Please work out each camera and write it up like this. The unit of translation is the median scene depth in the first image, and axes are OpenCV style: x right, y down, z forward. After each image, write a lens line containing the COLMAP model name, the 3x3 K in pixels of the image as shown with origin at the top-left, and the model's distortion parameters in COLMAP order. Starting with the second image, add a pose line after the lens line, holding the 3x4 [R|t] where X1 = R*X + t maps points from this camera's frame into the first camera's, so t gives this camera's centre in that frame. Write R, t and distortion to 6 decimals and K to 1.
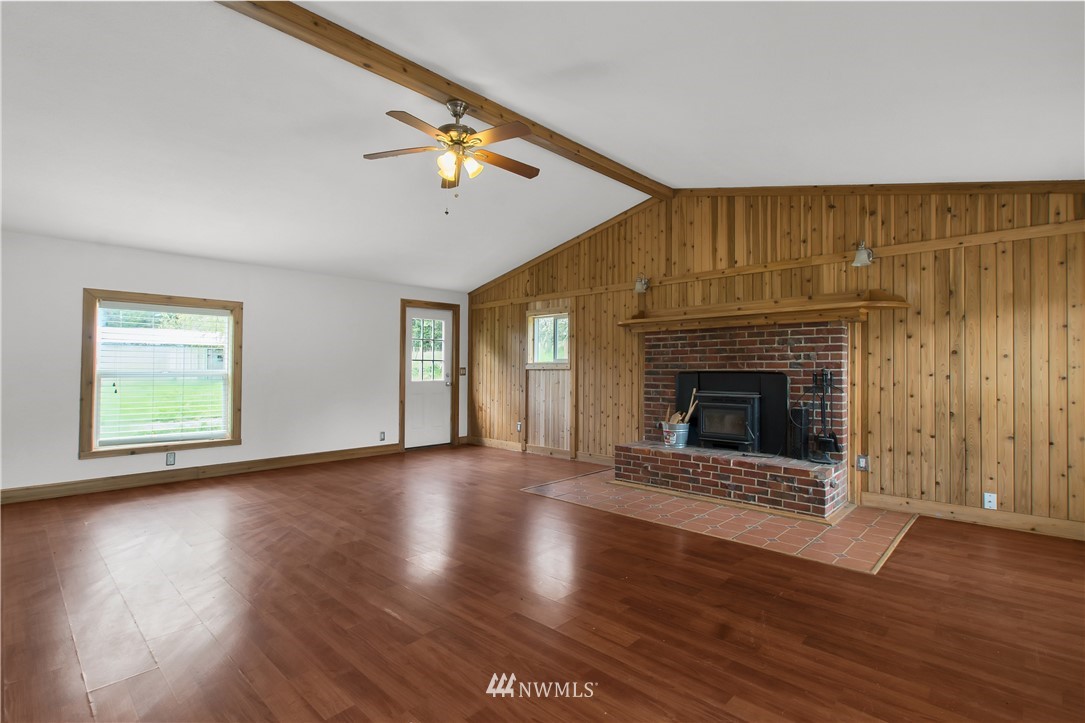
lens RADIAL K [[519.5, 0, 567.6], [0, 519.5, 354.8], [0, 0, 1]] dist [-0.002985, -0.000093]
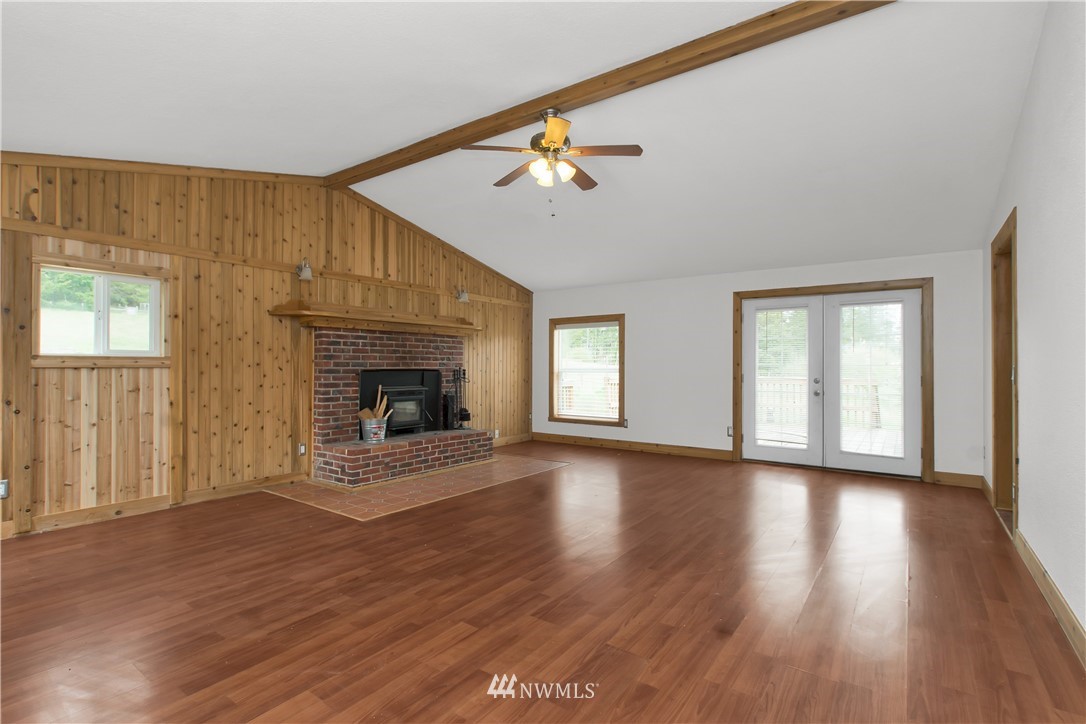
lens RADIAL K [[512.7, 0, 544.3], [0, 512.7, 357.9], [0, 0, 1]] dist [-0.026909, 0.018787]
pose [[-0.118421, 0.015770, 0.992838, -0.870037], [-0.030773, 0.999335, -0.019543, 0.018426], [-0.992487, -0.032867, -0.117857, 0.797381]]
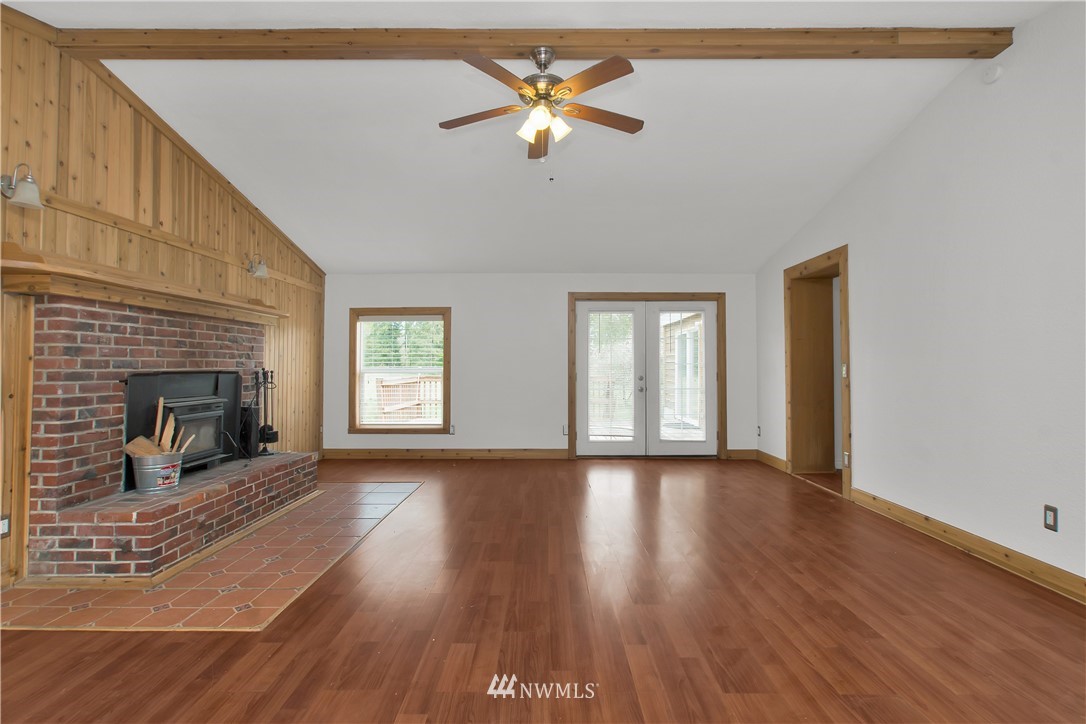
lens RADIAL K [[511.5, 0, 548.6], [0, 511.5, 348.1], [0, 0, 1]] dist [-0.000557, 0.000906]
pose [[-0.670004, 0.027035, 0.741865, -0.590630], [-0.019103, 0.998378, -0.053635, 0.027276], [-0.742112, -0.050108, -0.668401, 1.087330]]
